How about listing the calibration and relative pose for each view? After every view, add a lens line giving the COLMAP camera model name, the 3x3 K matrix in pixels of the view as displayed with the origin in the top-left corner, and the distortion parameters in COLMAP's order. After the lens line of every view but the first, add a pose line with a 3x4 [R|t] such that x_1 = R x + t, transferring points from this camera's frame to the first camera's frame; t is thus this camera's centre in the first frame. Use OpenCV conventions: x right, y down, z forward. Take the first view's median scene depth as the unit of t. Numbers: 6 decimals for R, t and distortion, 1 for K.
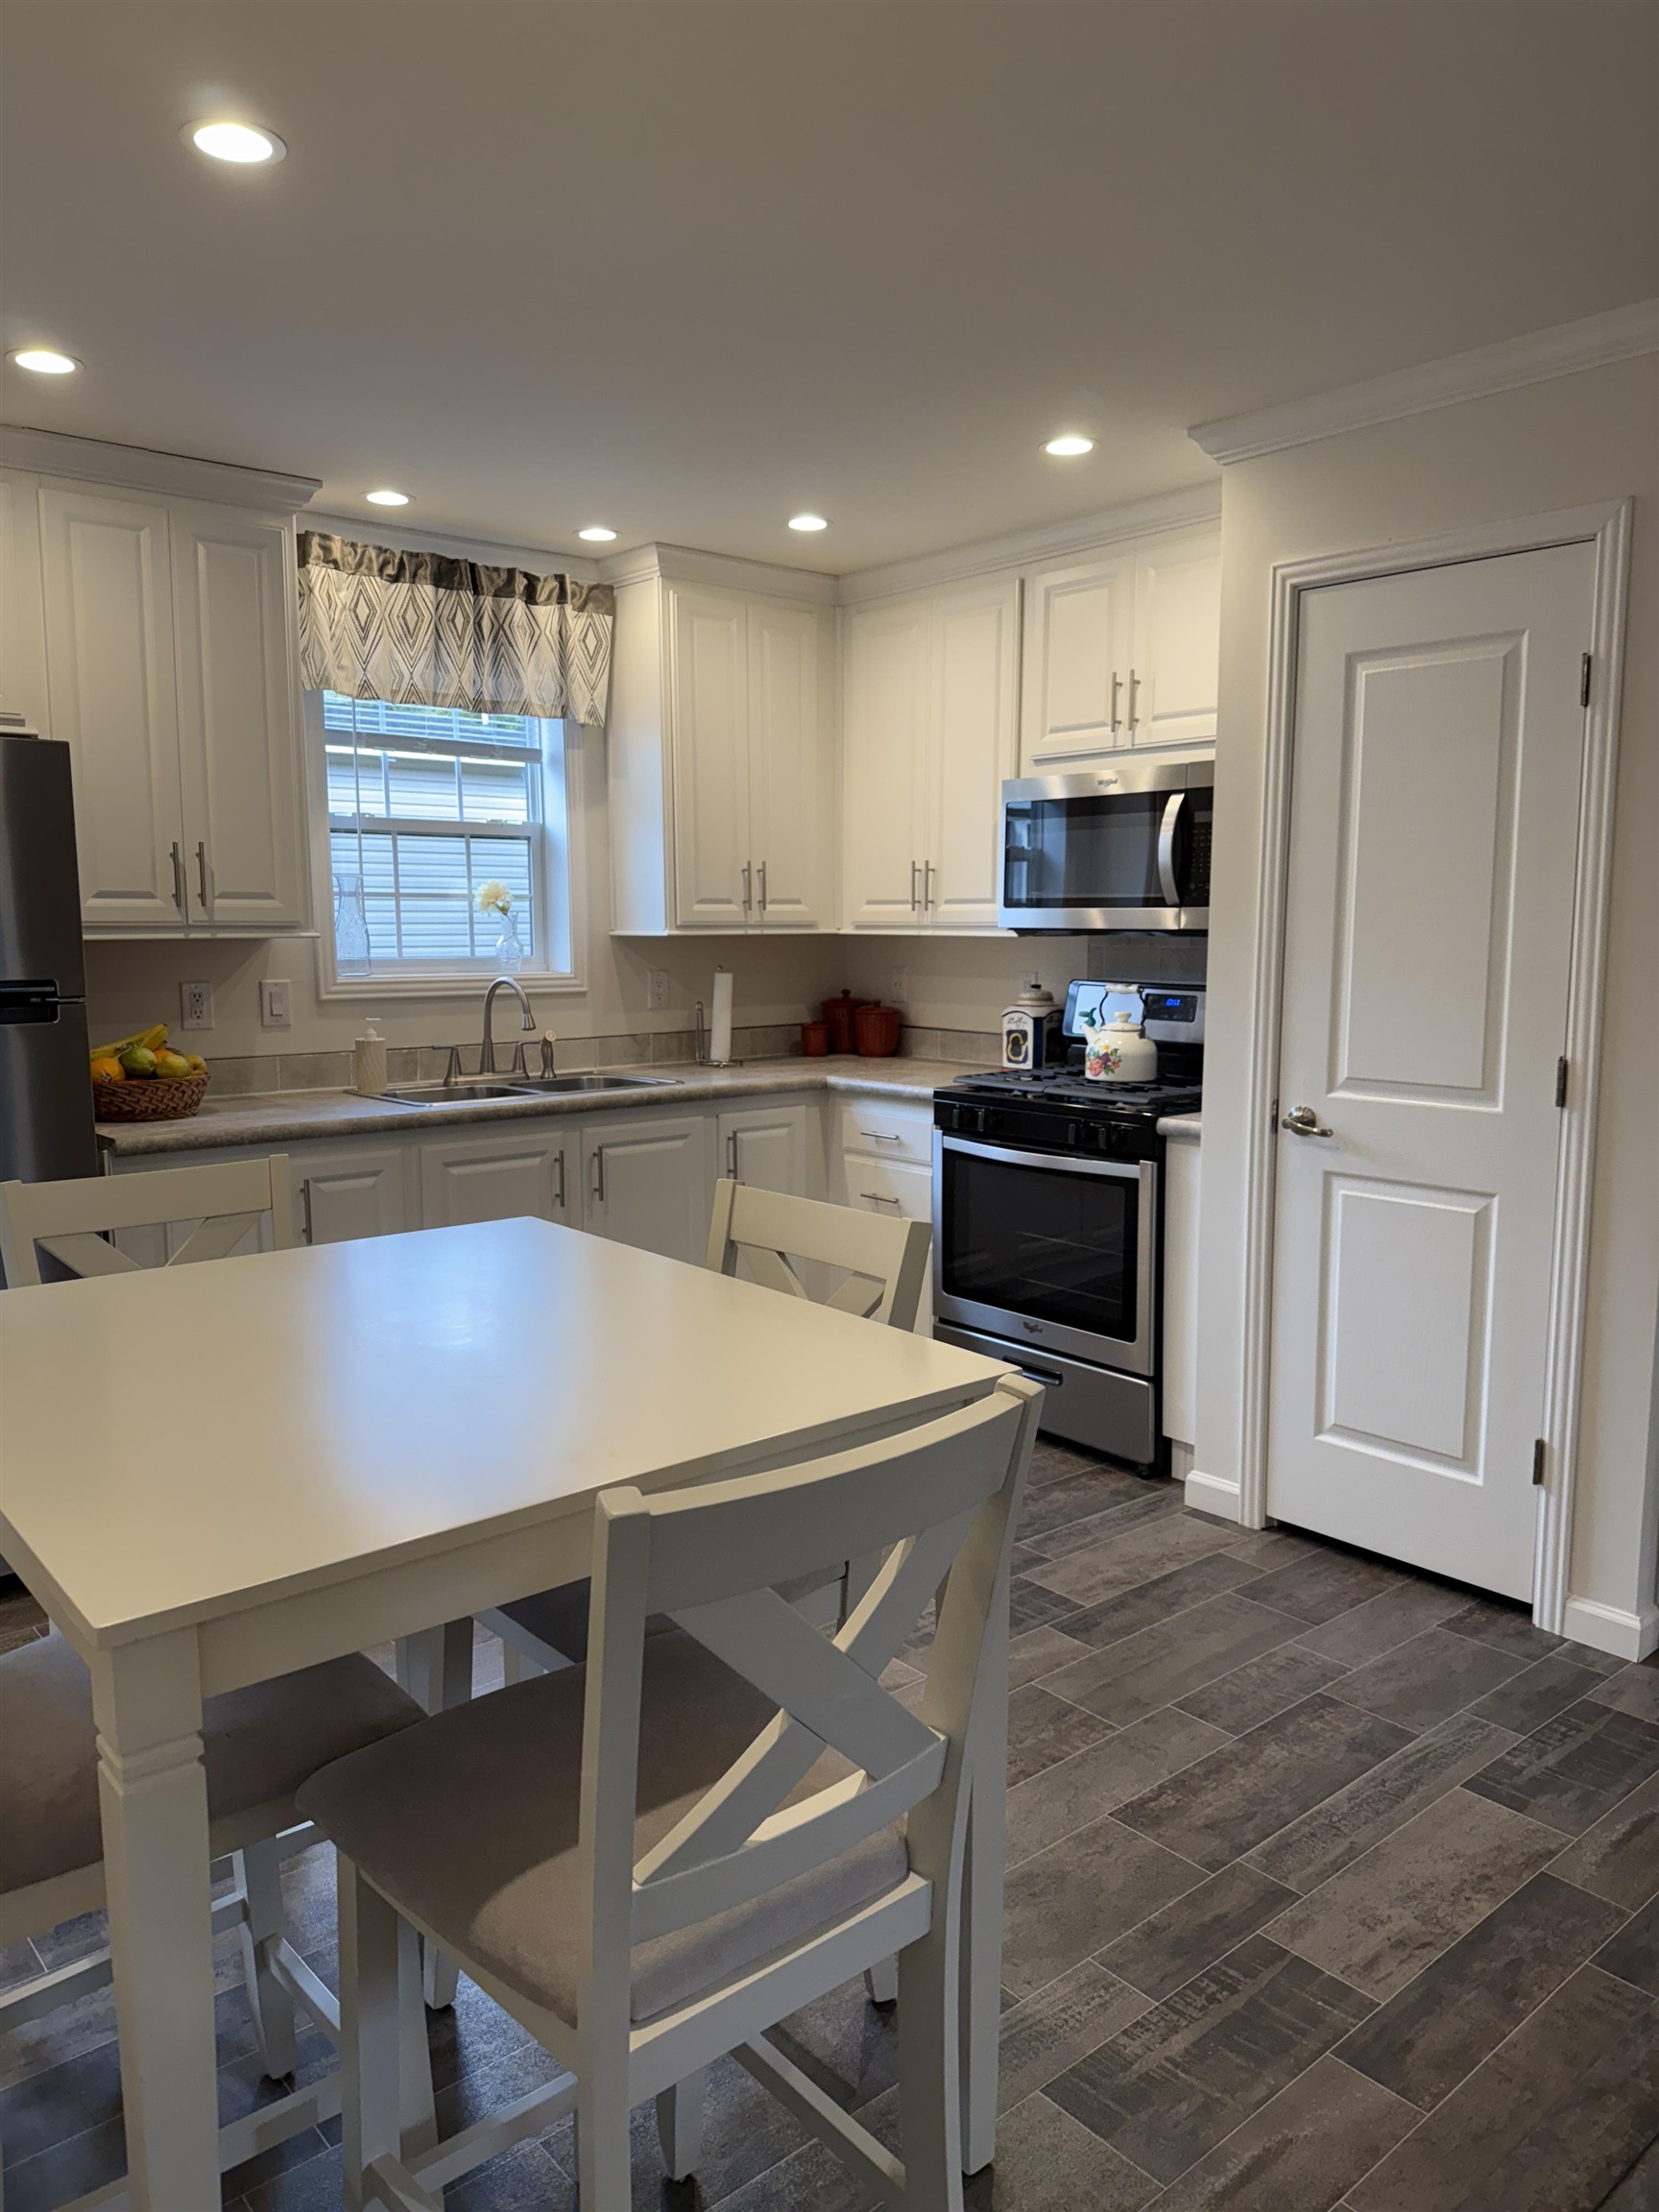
lens RADIAL K [[1578.1, 0, 851.6], [0, 1578.1, 1116.5], [0, 0, 1]] dist [0.052426, -0.066046]
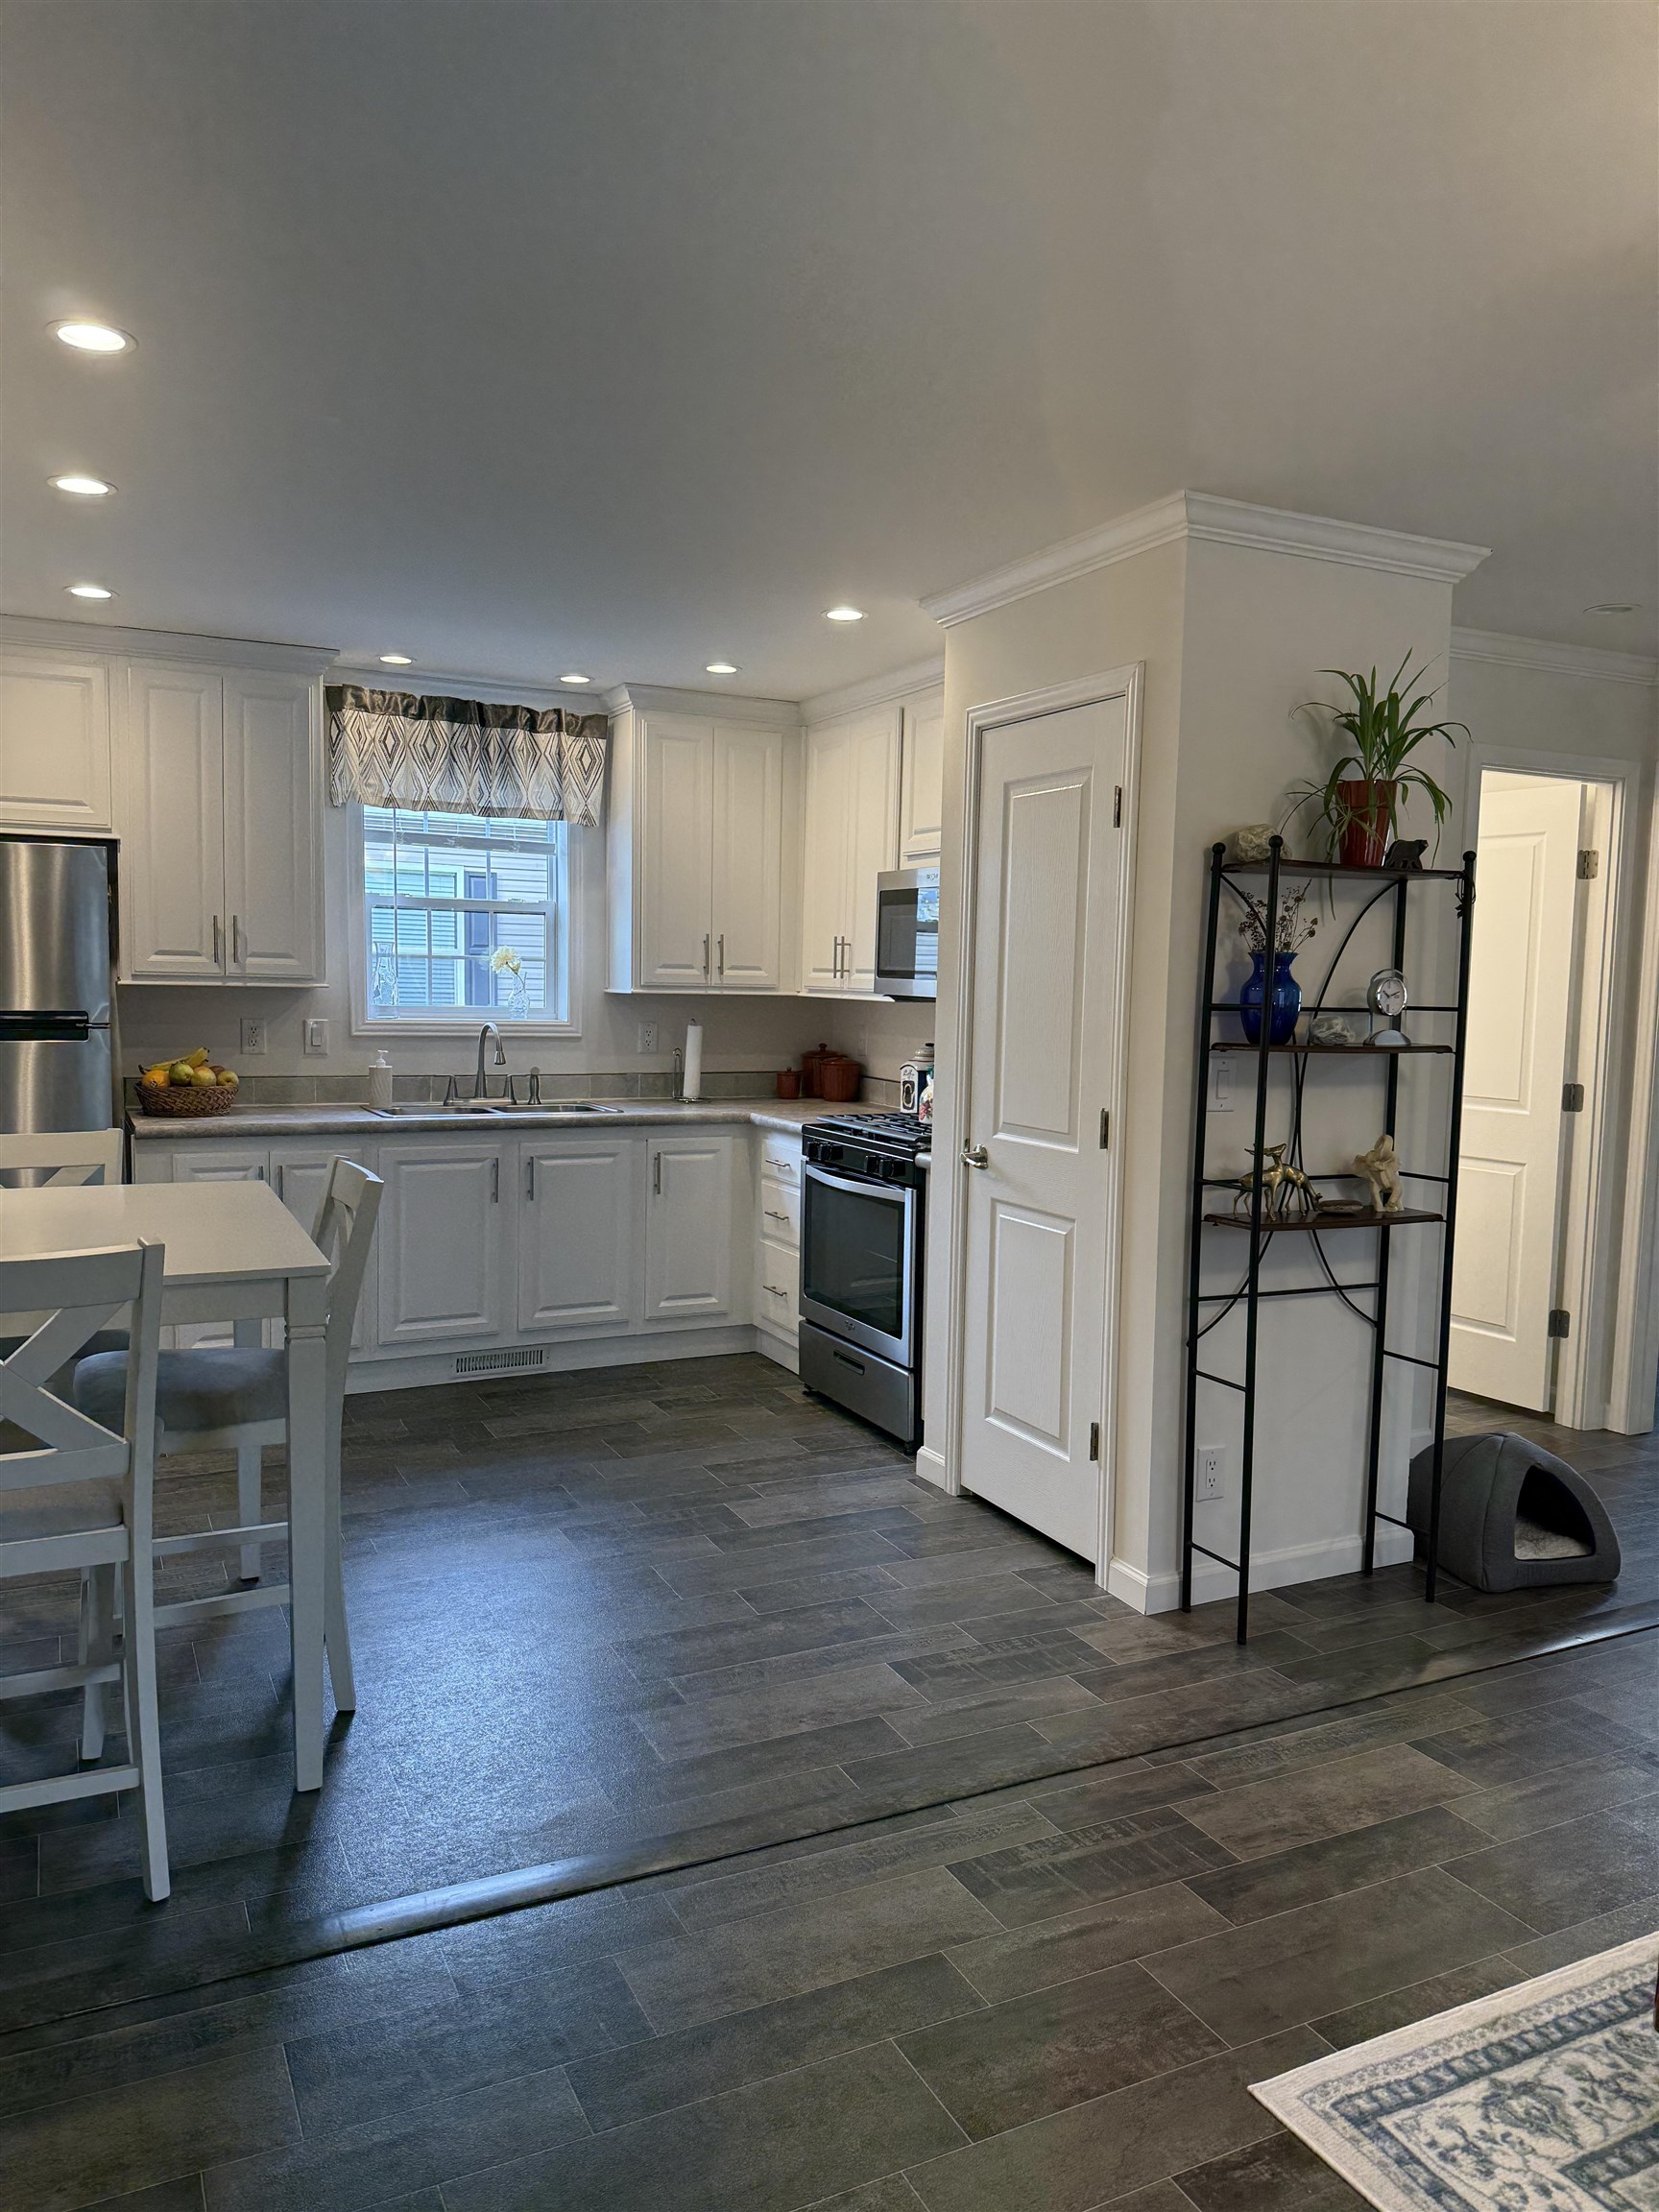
lens RADIAL K [[1578.1, 0, 853.6], [0, 1578.1, 1113.8], [0, 0, 1]] dist [0.052426, -0.066046]
pose [[0.967547, 0.044567, -0.248728, 0.455848], [-0.055067, 0.997854, -0.035414, 0.016887], [0.246616, 0.047961, 0.967926, -0.186367]]
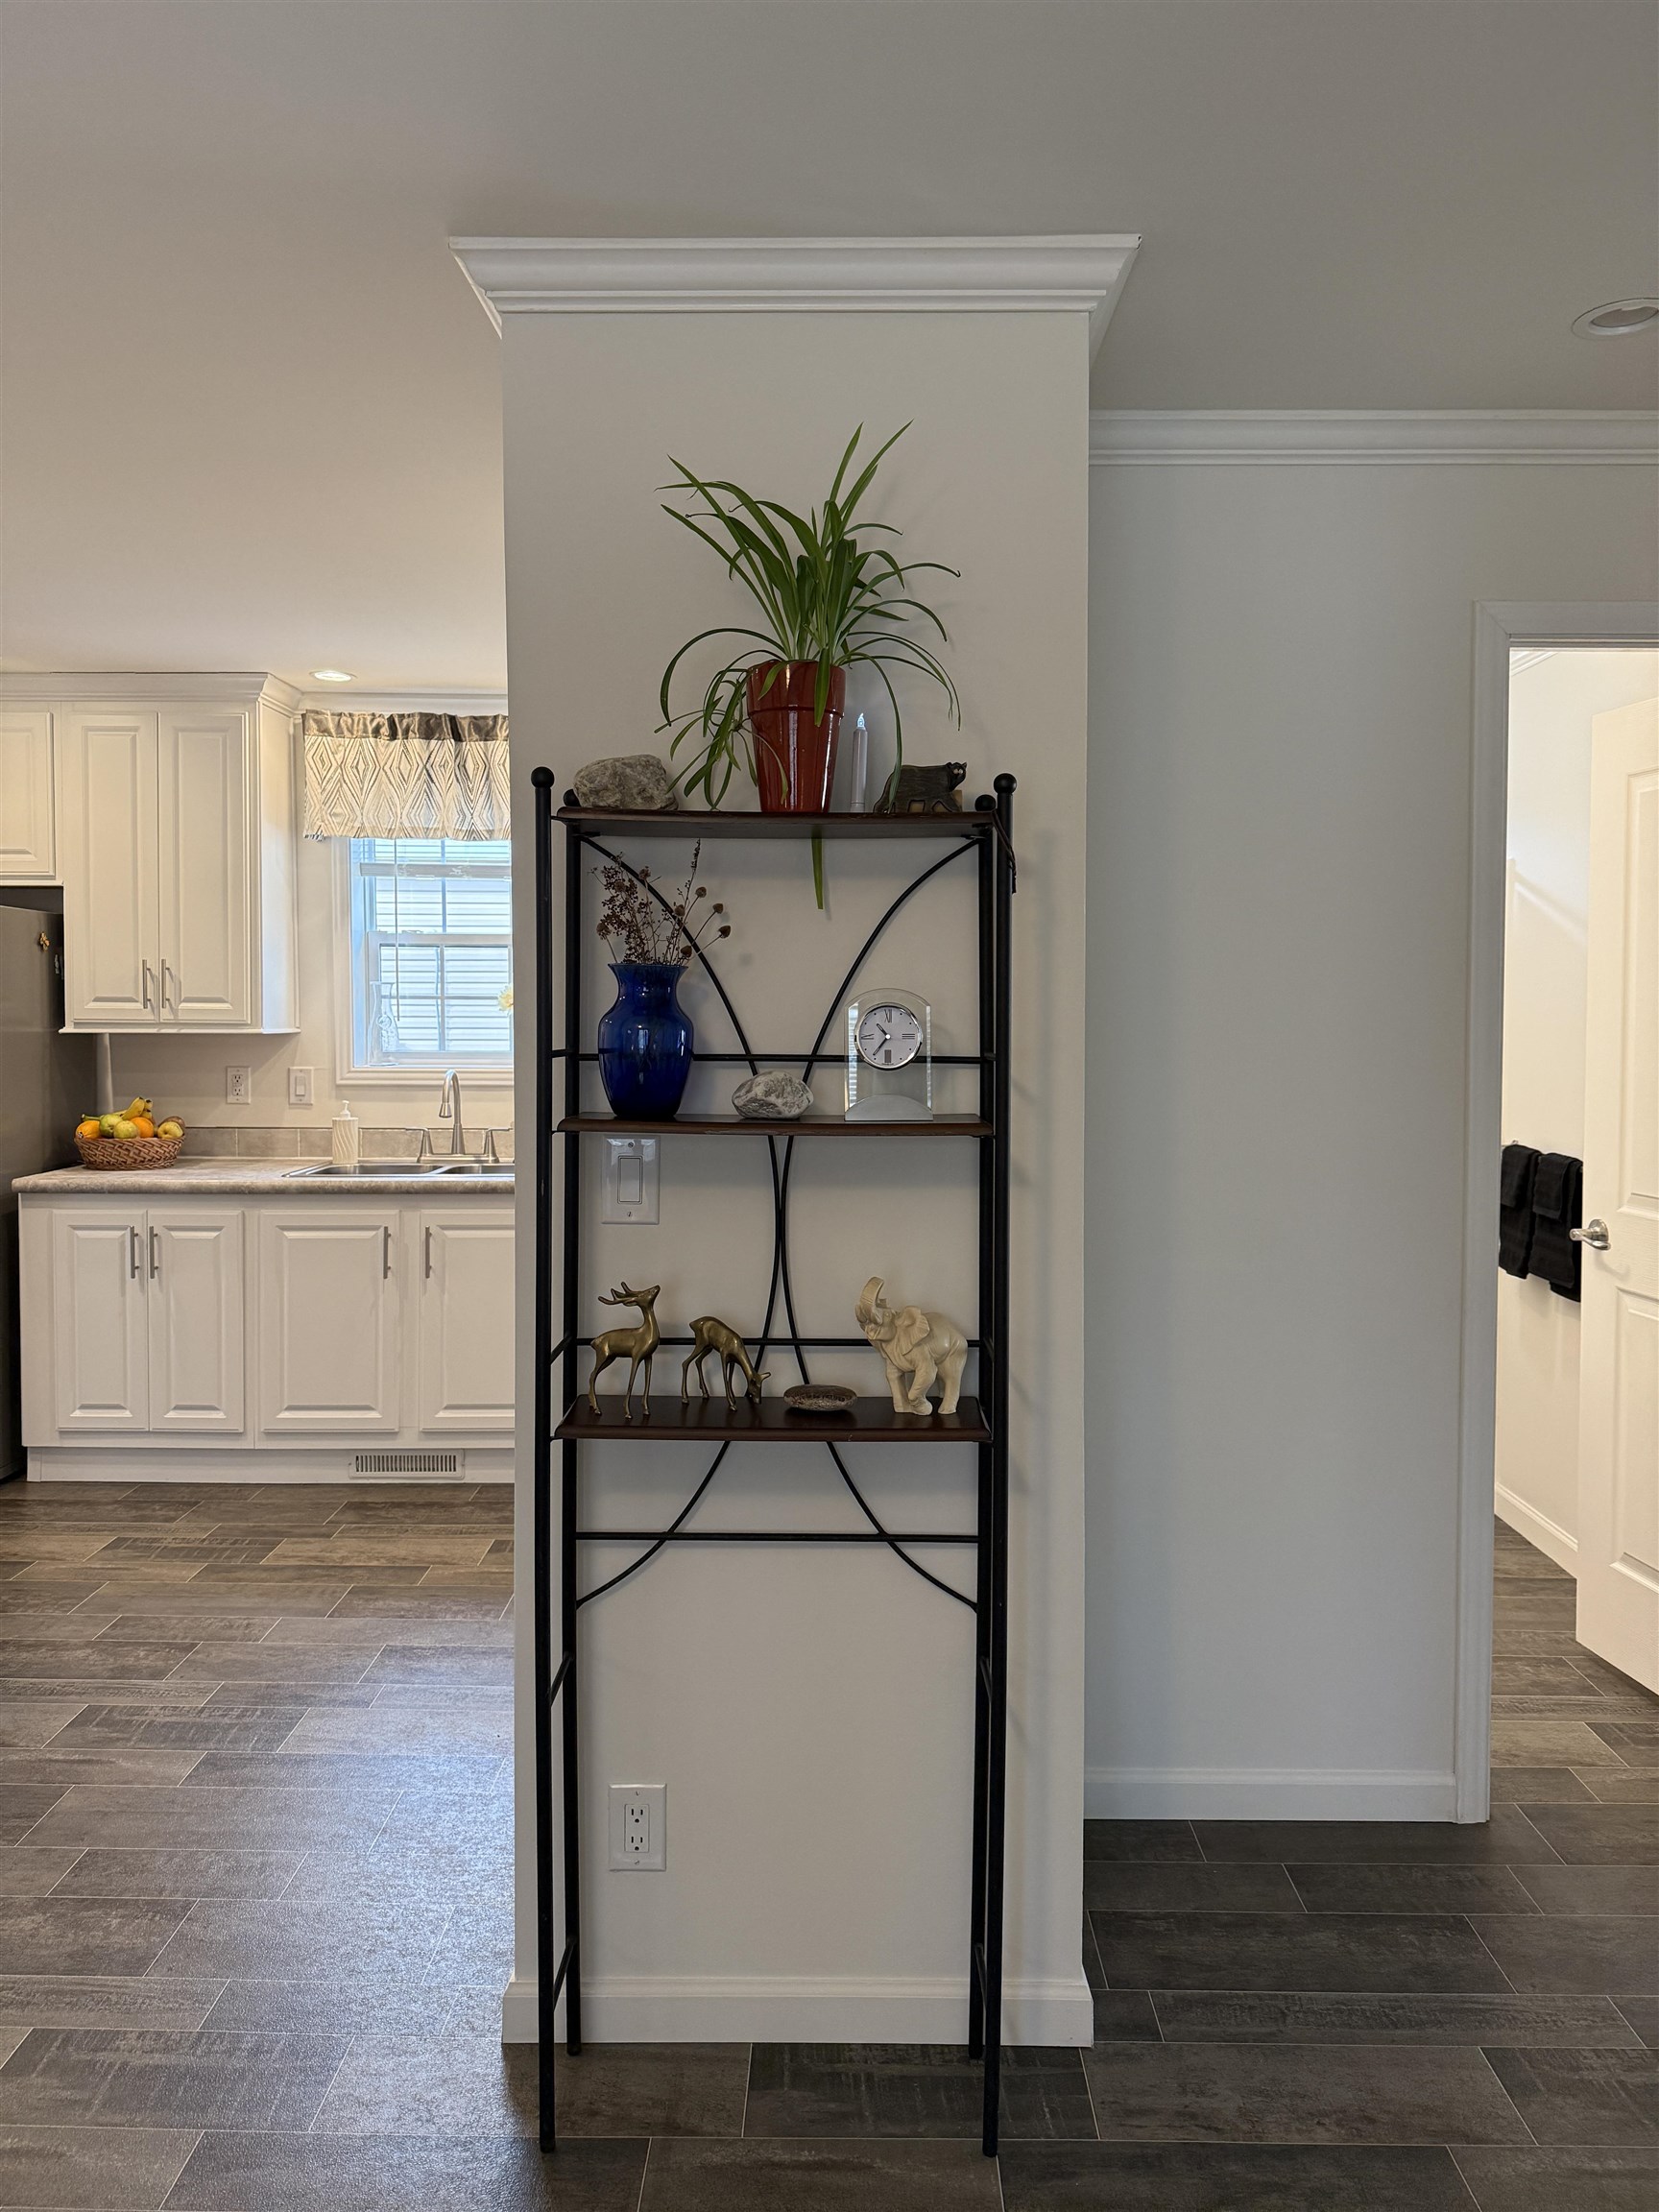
lens RADIAL K [[1578.1, 0, 873.8], [0, 1578.1, 1059.7], [0, 0, 1]] dist [0.052426, -0.066046]
pose [[0.747565, 0.028181, -0.663590, 0.893204], [-0.090586, 0.994090, -0.059833, -0.065923], [0.657982, 0.104841, 0.745700, 0.422284]]
